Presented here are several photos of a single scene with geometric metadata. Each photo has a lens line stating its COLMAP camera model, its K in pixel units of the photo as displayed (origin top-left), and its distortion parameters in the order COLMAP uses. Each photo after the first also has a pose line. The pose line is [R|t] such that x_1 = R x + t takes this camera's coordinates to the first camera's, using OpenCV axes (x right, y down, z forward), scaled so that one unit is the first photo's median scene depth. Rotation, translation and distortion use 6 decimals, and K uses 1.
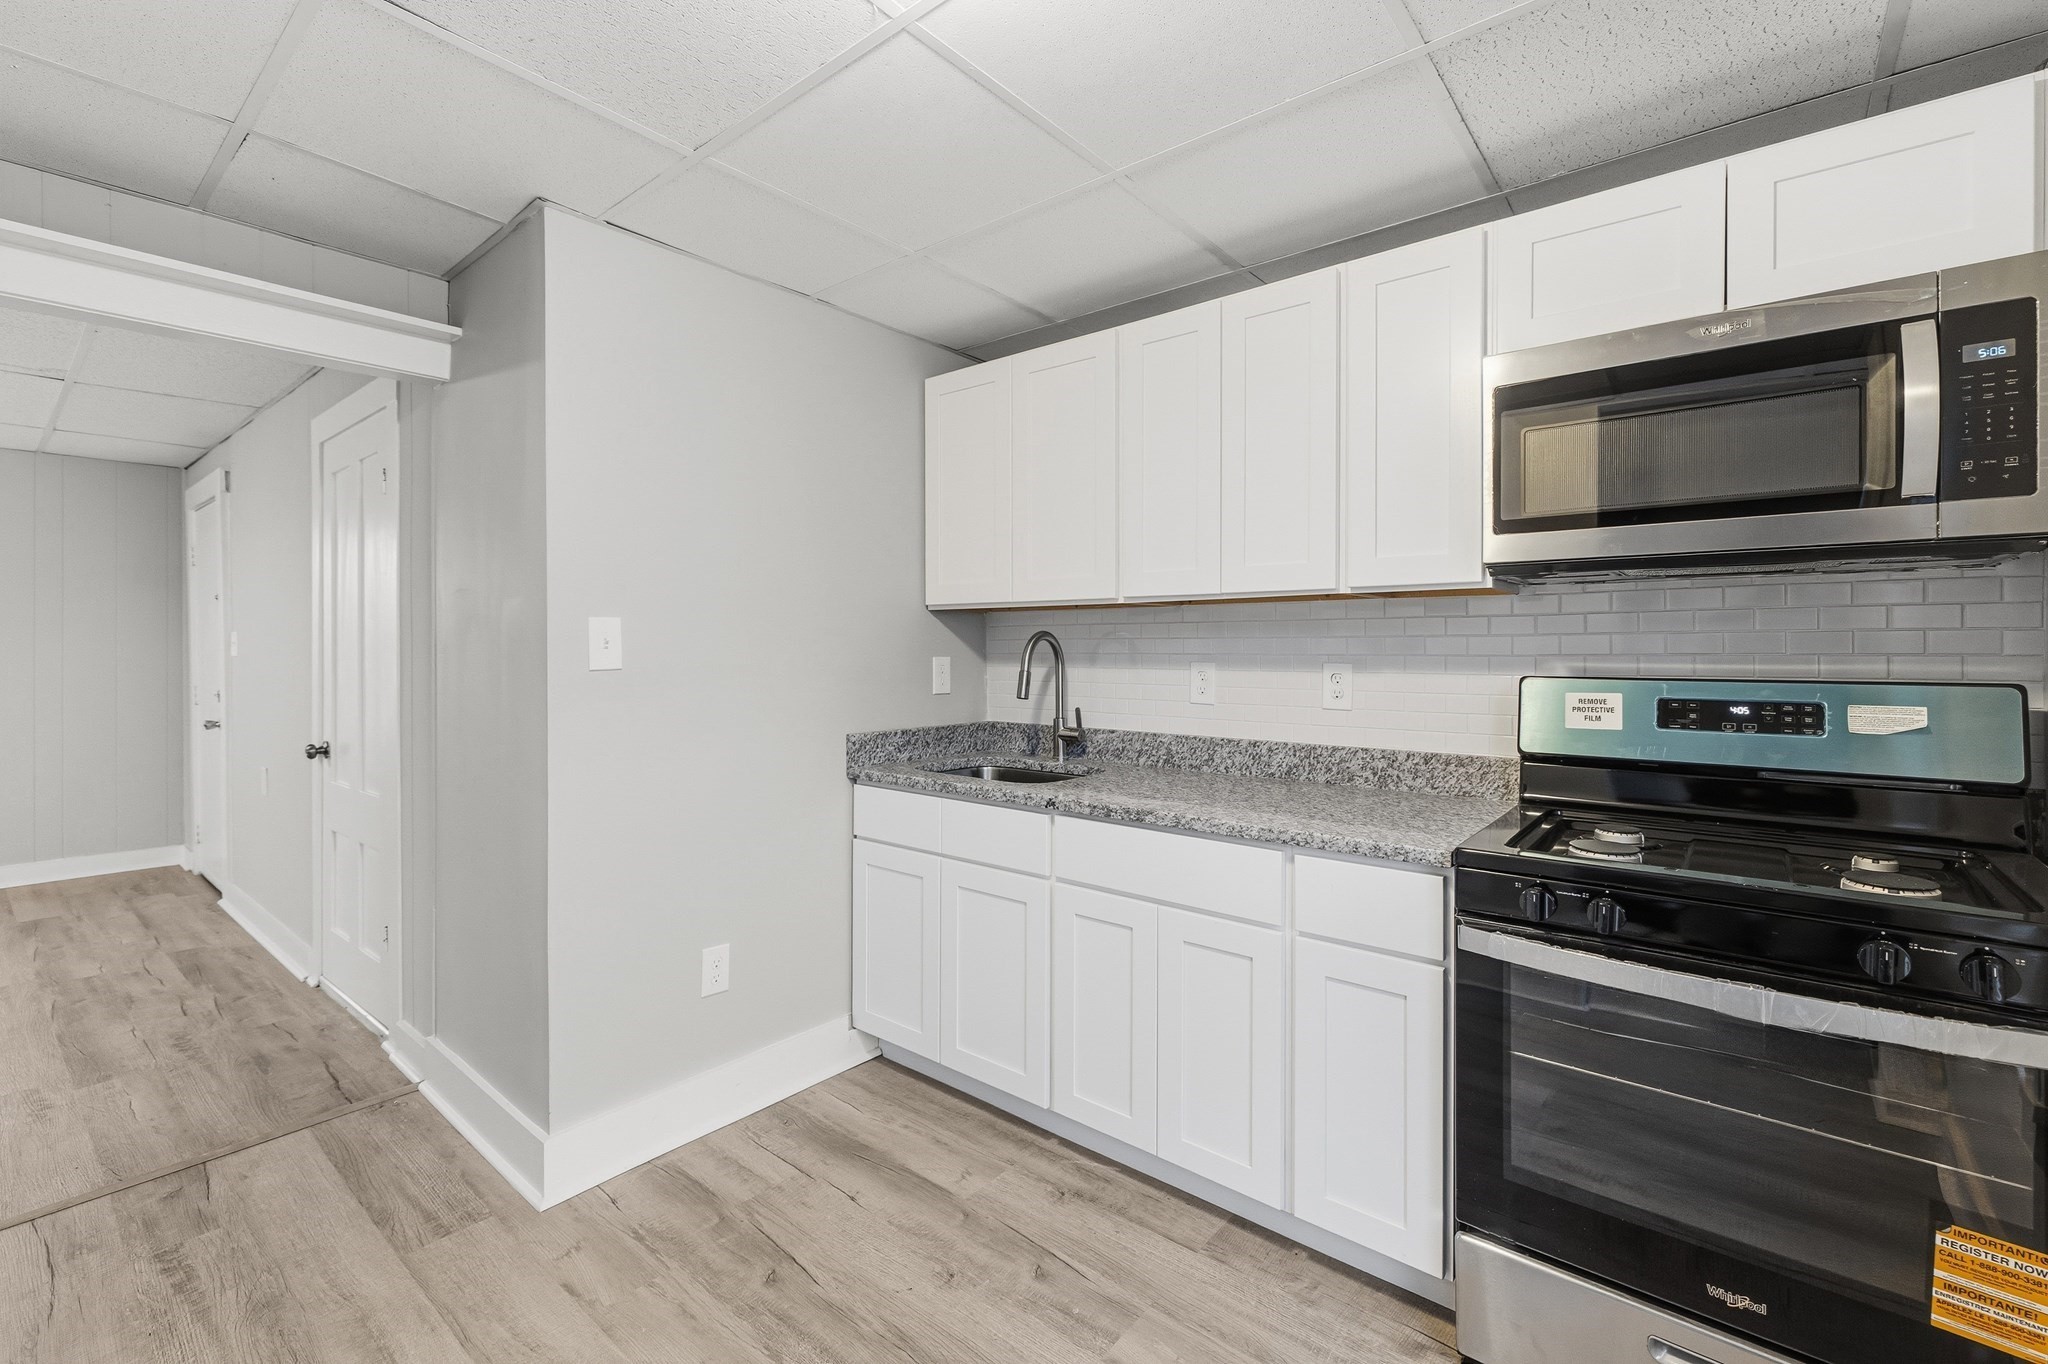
lens RADIAL K [[884.2, 0, 1021.7], [0, 884.2, 644.3], [0, 0, 1]] dist [-0.001199, 0.001698]
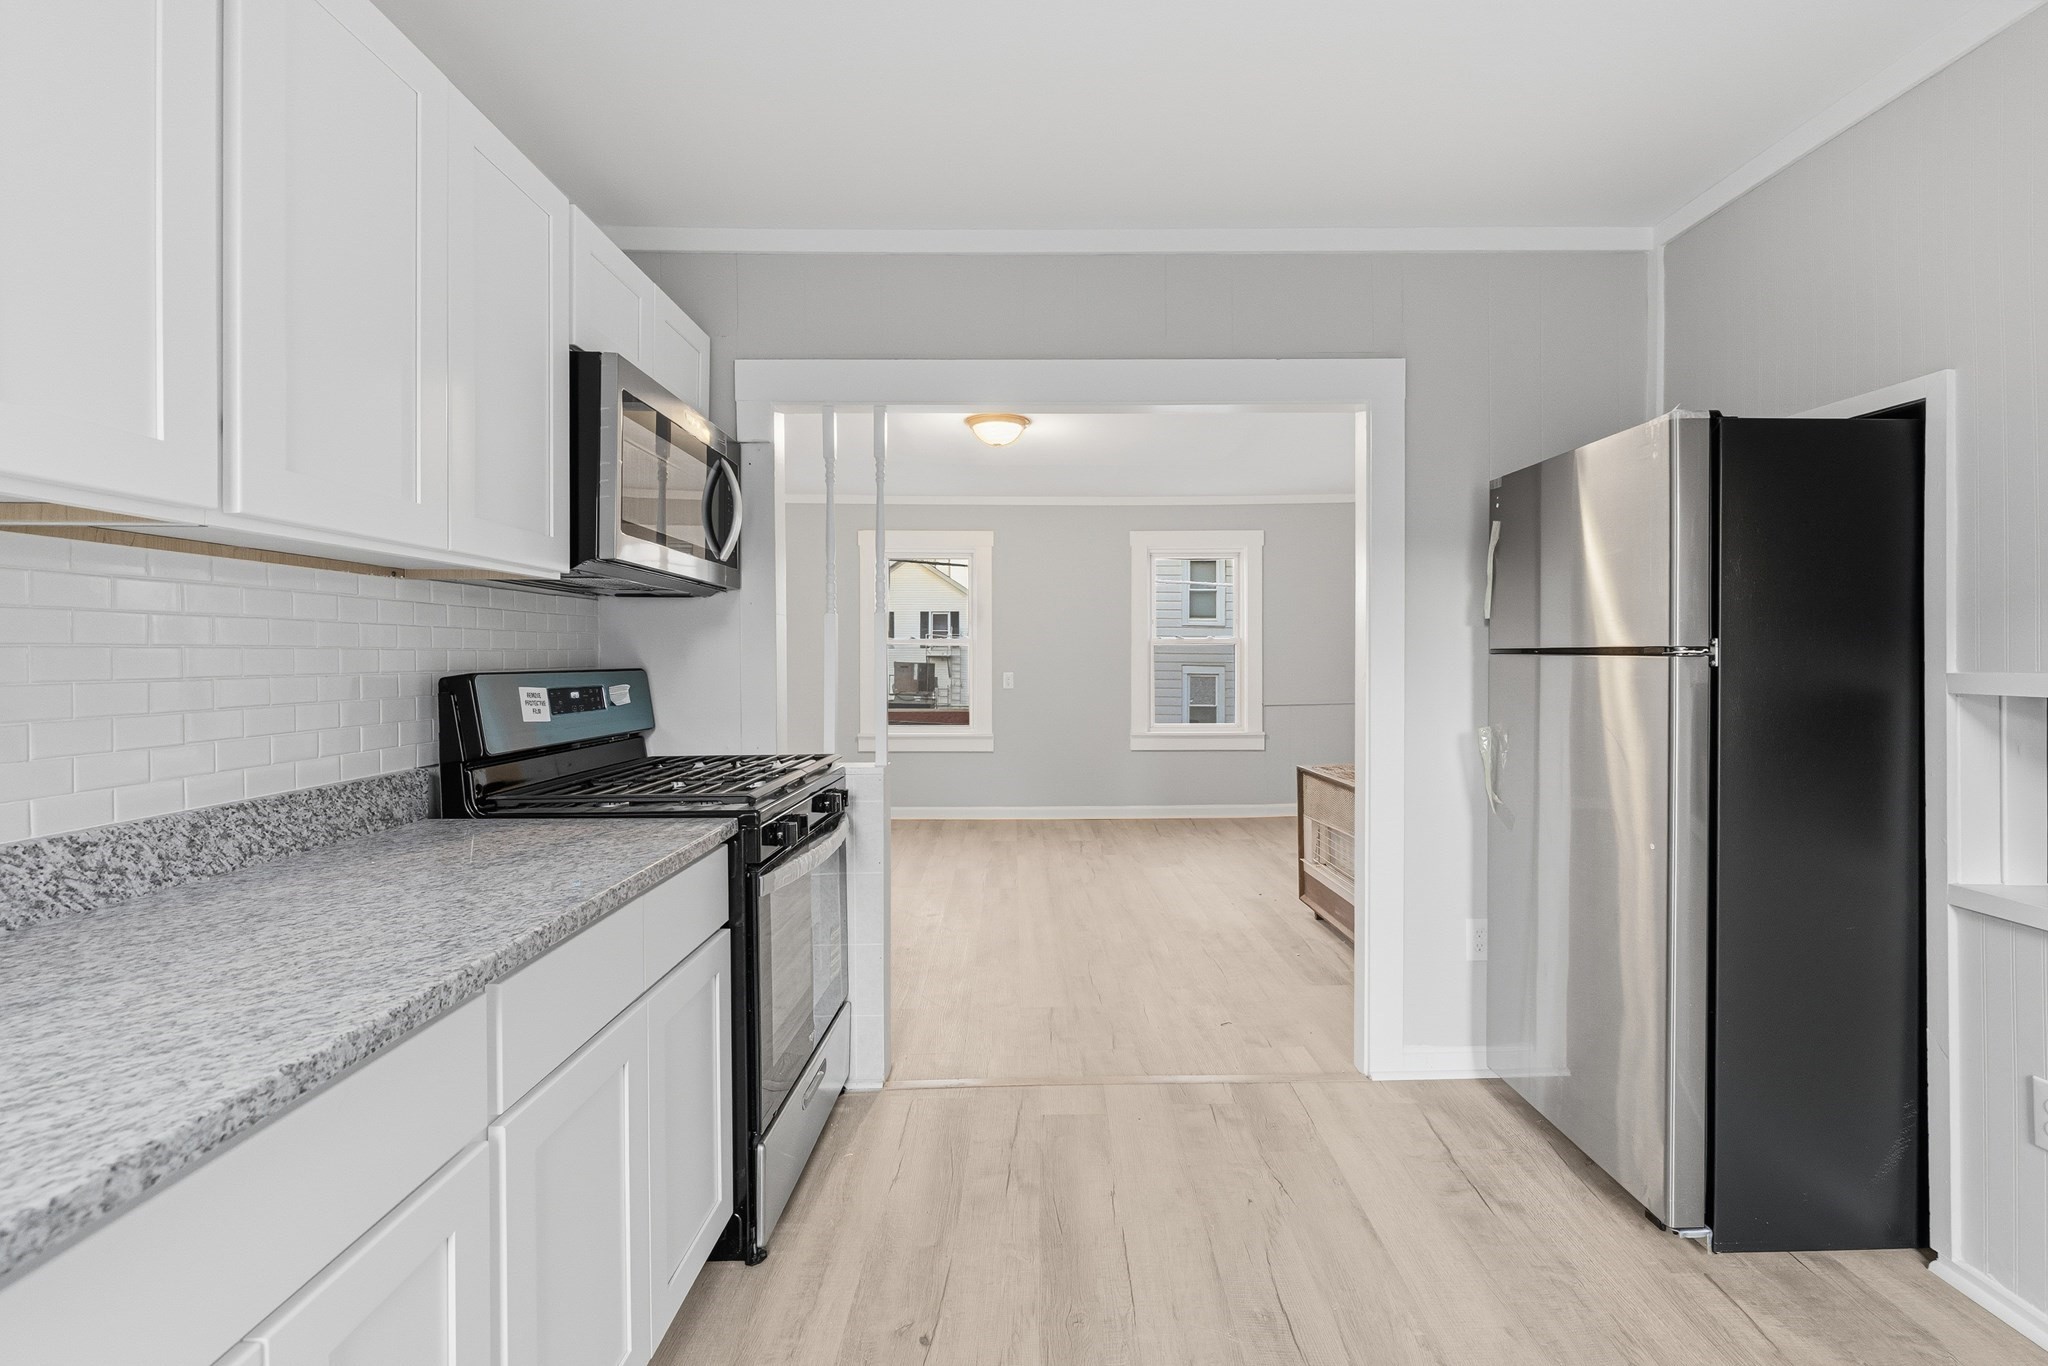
lens RADIAL K [[884.2, 0, 1035.2], [0, 884.2, 663.3], [0, 0, 1]] dist [-0.001199, 0.001698]
pose [[-0.633932, 0.000190, 0.773388, -0.497688], [-0.001642, 0.999997, -0.001591, 0.026810], [-0.773387, -0.002278, -0.633930, 1.147044]]
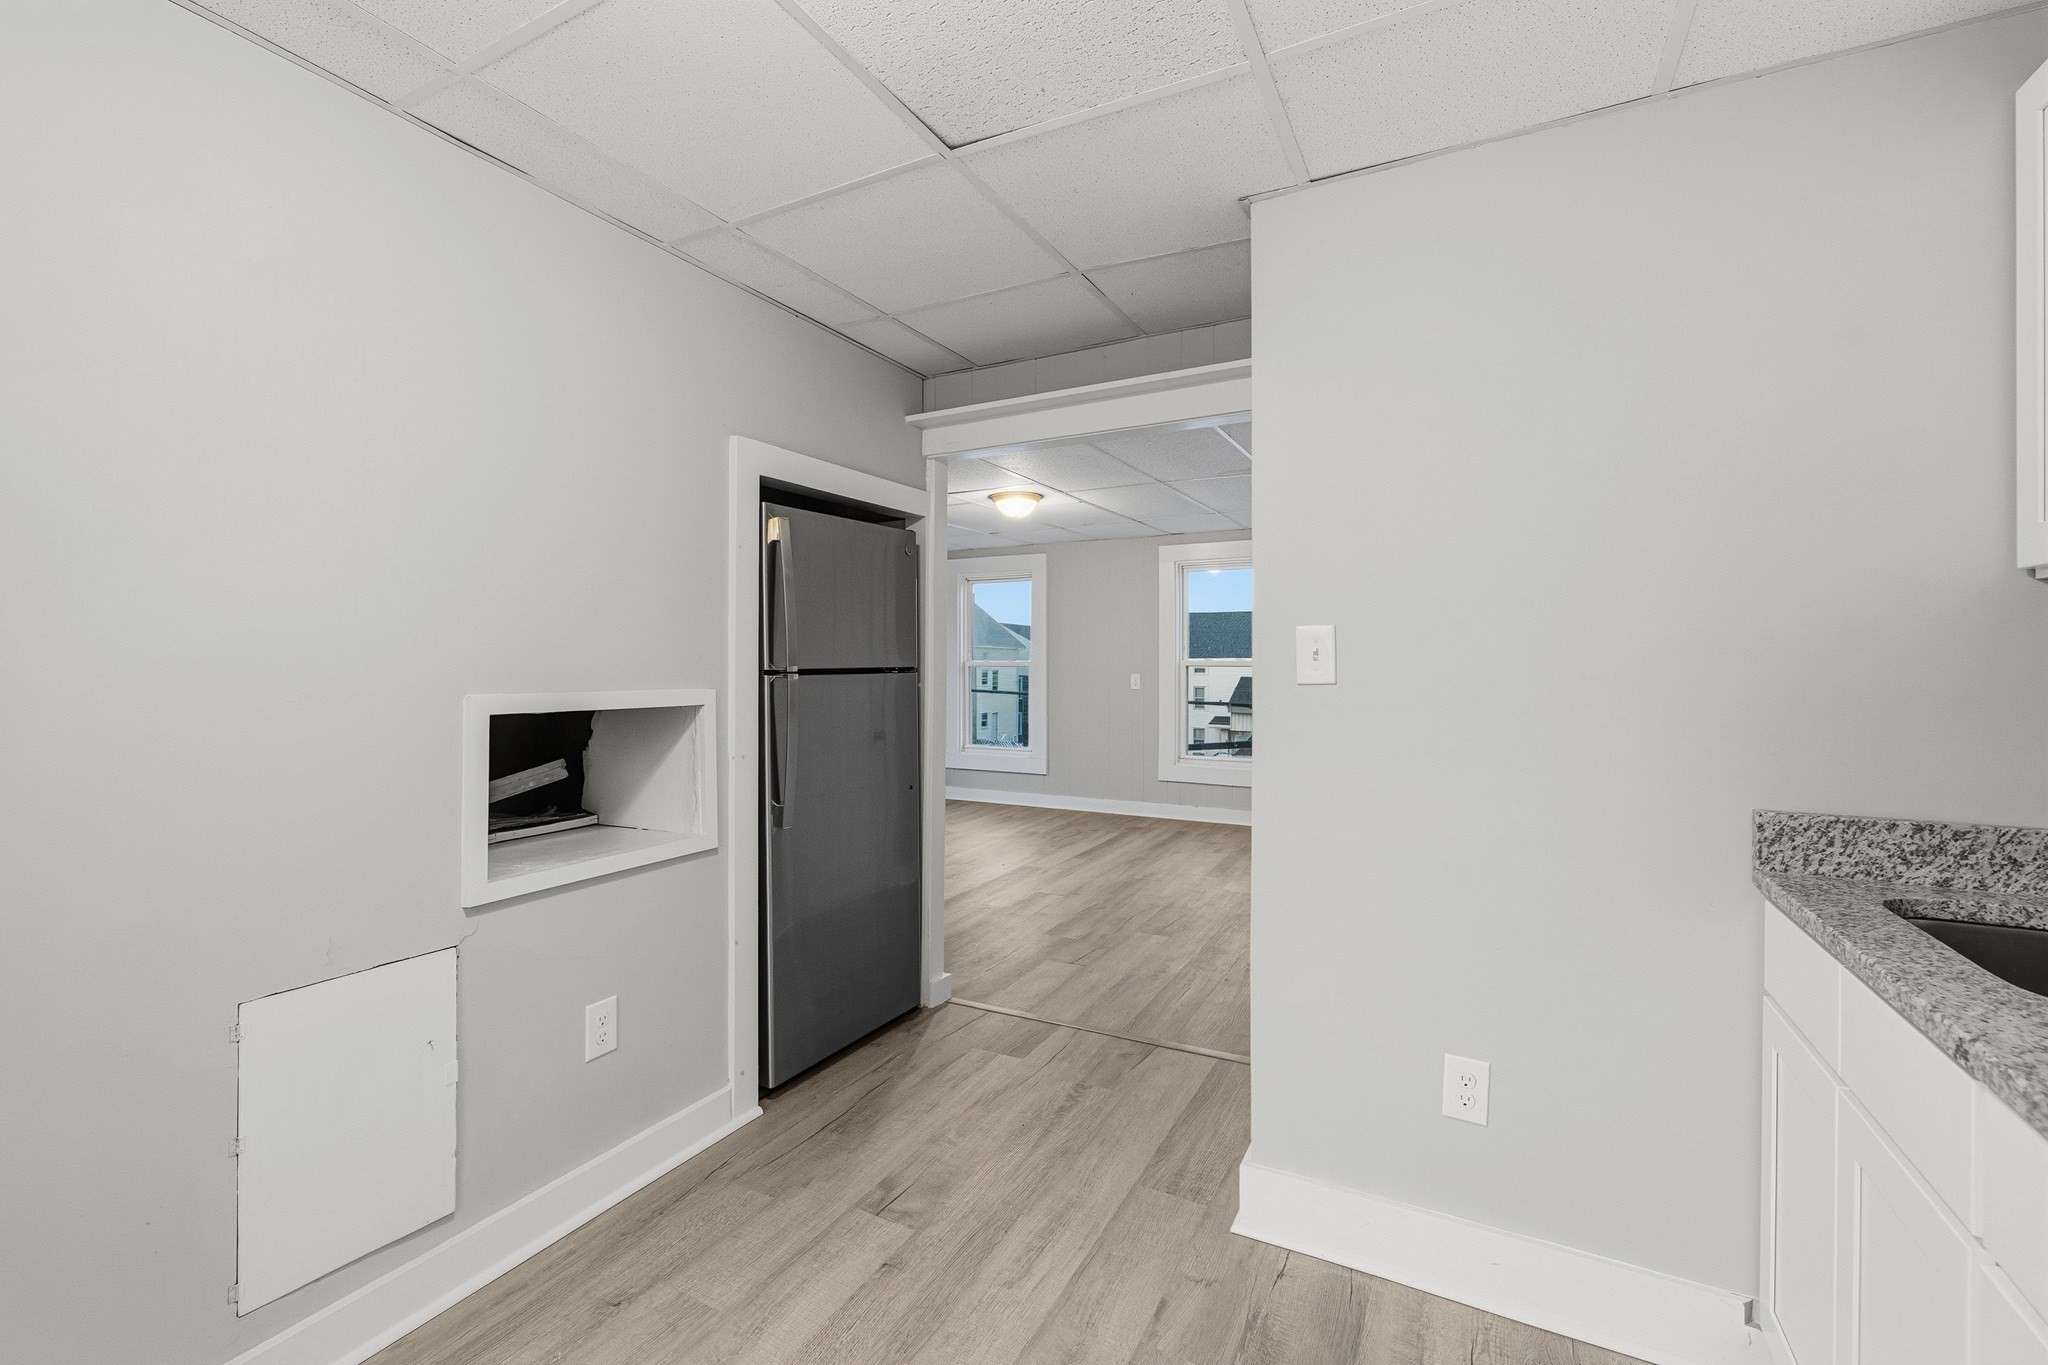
lens RADIAL K [[884.2, 0, 1014.8], [0, 884.2, 665.3], [0, 0, 1]] dist [-0.001199, 0.001698]
pose [[0.199097, 0.001473, -0.979979, 0.374270], [-0.000631, 0.999999, 0.001375, 0.010046], [0.979979, 0.000345, 0.199098, 0.572816]]
